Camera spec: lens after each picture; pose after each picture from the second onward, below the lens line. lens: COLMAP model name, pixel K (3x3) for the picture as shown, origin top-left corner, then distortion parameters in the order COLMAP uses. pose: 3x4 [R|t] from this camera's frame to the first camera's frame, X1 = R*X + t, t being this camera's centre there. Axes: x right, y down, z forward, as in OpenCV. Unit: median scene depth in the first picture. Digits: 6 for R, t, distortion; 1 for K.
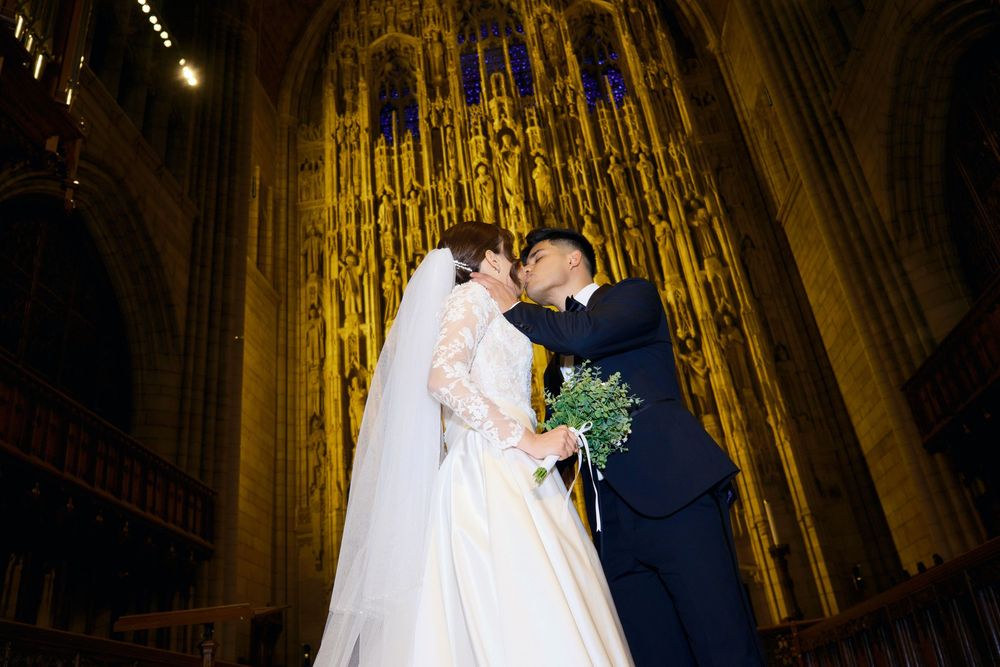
lens RADIAL K [[812.6, 0, 496.9], [0, 812.6, 337.6], [0, 0, 1]] dist [-0.015989, -0.001892]
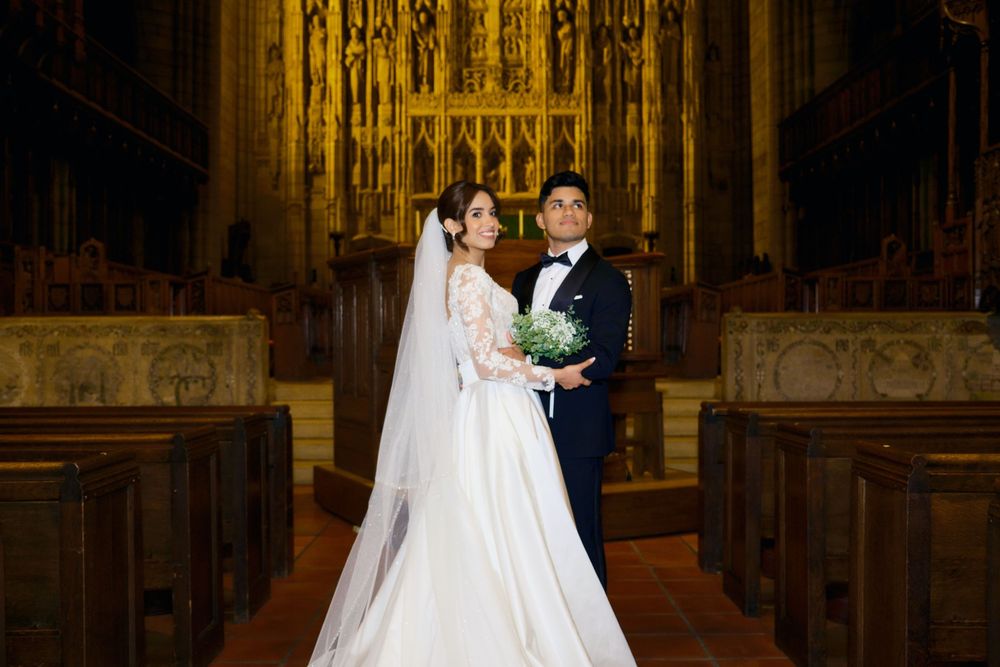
lens RADIAL K [[1040.8, 0, 525.6], [0, 1040.8, 333.4], [0, 0, 1]] dist [-0.043444, 0.013857]
pose [[0.982814, 0.113481, 0.145596, -0.059981], [-0.165674, 0.890101, 0.424585, -0.207812], [-0.081413, -0.441410, 0.893605, -0.417919]]
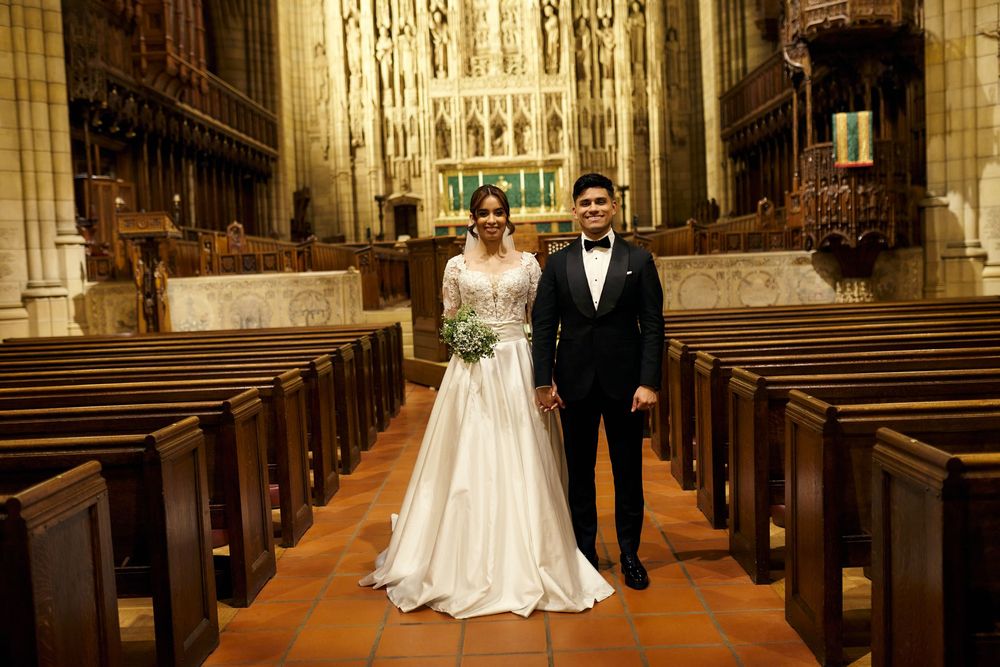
lens RADIAL K [[974.3, 0, 535.1], [0, 974.3, 317.2], [0, 0, 1]] dist [-0.001446, -0.000915]
pose [[0.986551, 0.067767, 0.148747, -0.088773], [-0.131613, 0.868983, 0.477018, -0.337130], [-0.096932, -0.490179, 0.866215, -0.657039]]
